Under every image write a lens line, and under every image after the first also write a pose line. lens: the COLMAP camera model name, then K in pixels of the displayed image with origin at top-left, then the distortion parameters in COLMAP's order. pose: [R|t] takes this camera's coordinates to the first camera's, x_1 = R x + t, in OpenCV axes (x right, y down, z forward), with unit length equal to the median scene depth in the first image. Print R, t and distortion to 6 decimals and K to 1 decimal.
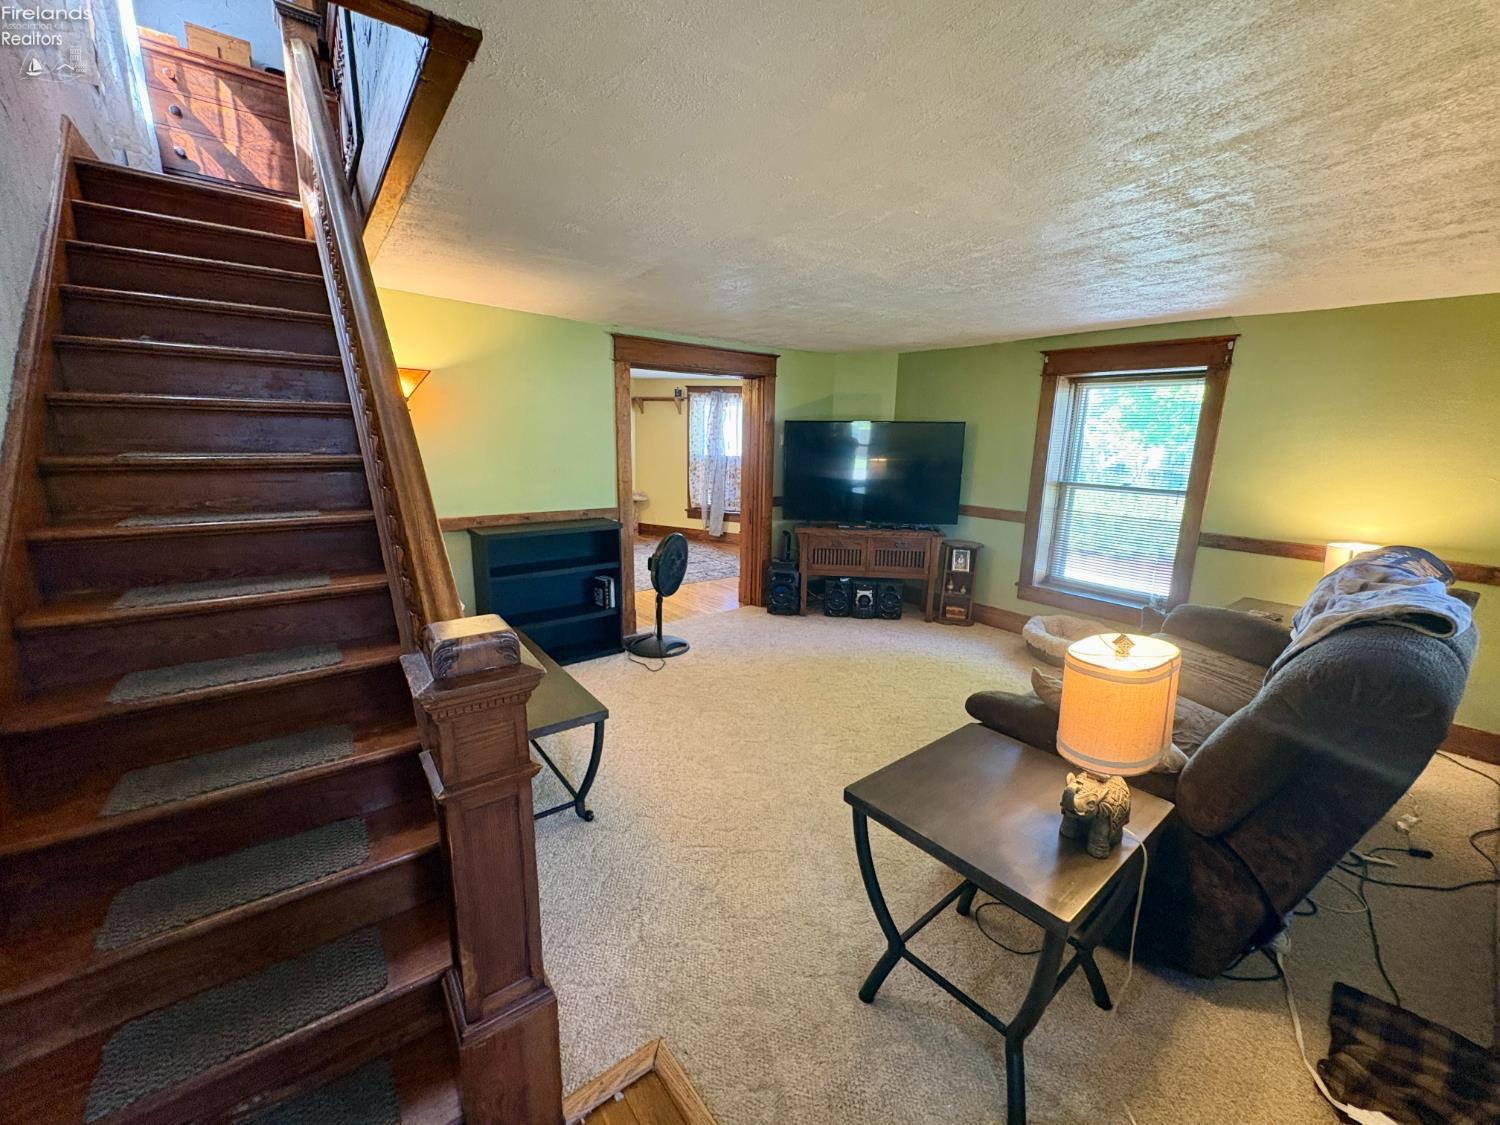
lens RADIAL K [[599.2, 0, 750.0], [0, 599.2, 562.5], [0, 0, 1]] dist [-0.001458, 0.000399]
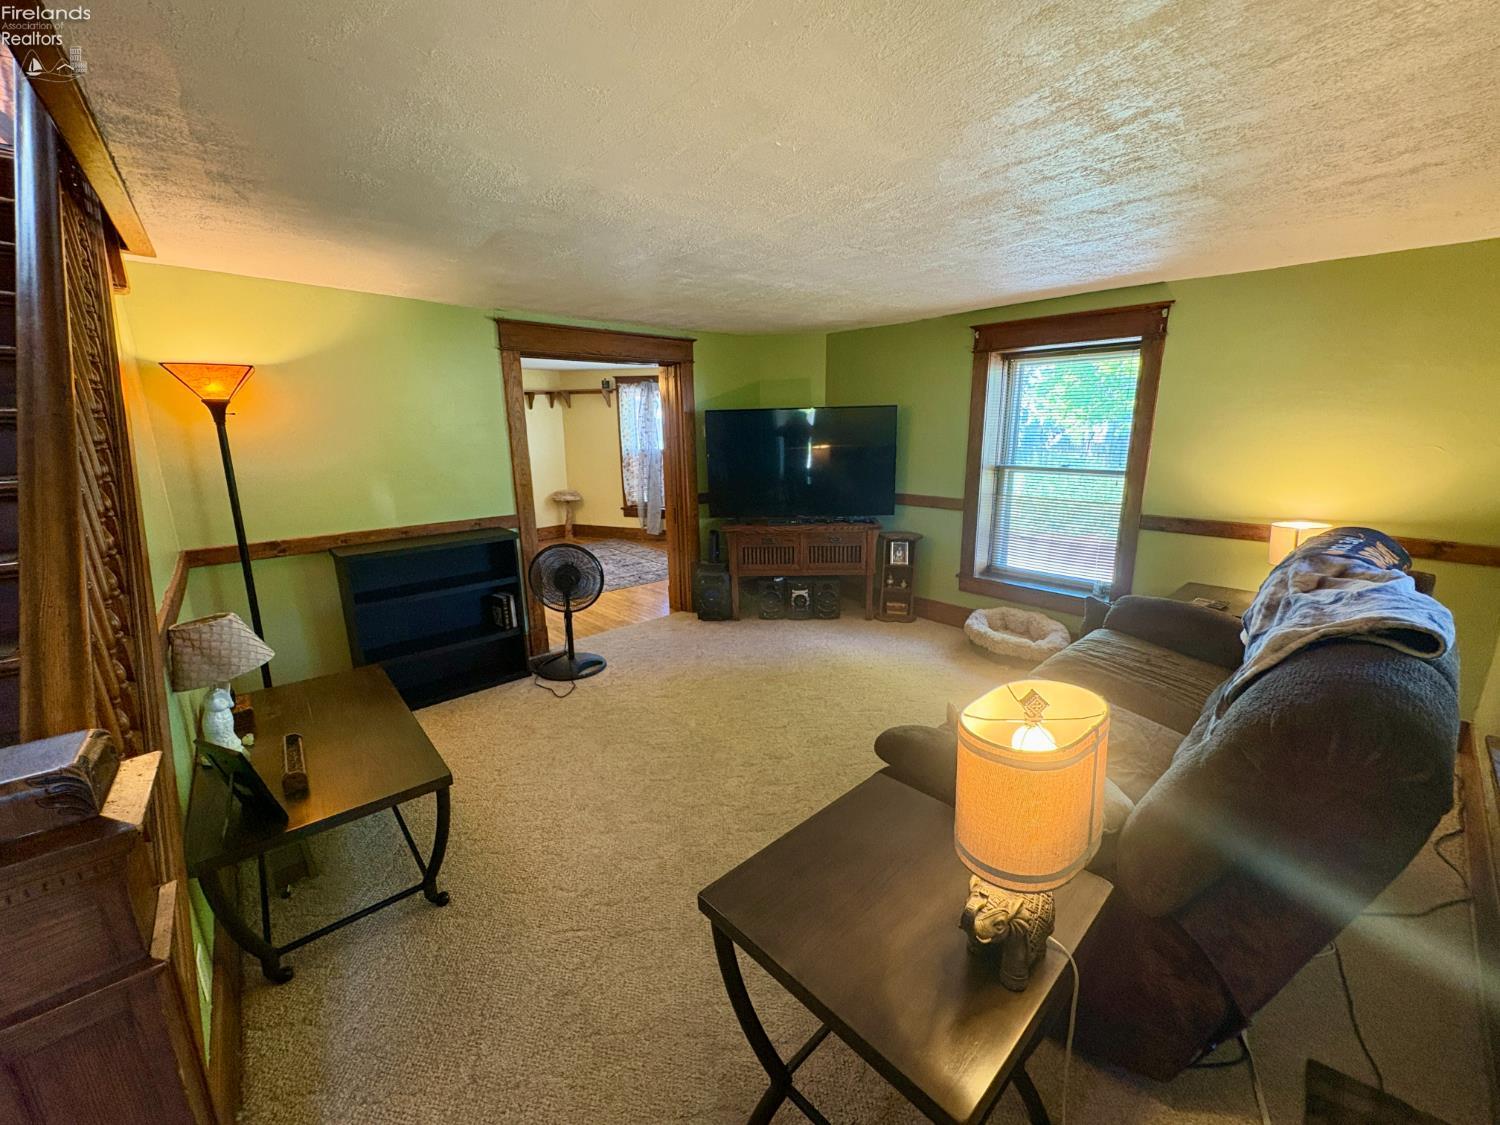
lens RADIAL K [[599.2, 0, 750.0], [0, 599.2, 562.5], [0, 0, 1]] dist [-0.001458, 0.000399]
pose [[0.997063, -0.049733, 0.058233, 0.082517], [0.048737, 0.998642, 0.018401, -0.022914], [-0.059069, -0.015509, 0.998133, 0.098882]]
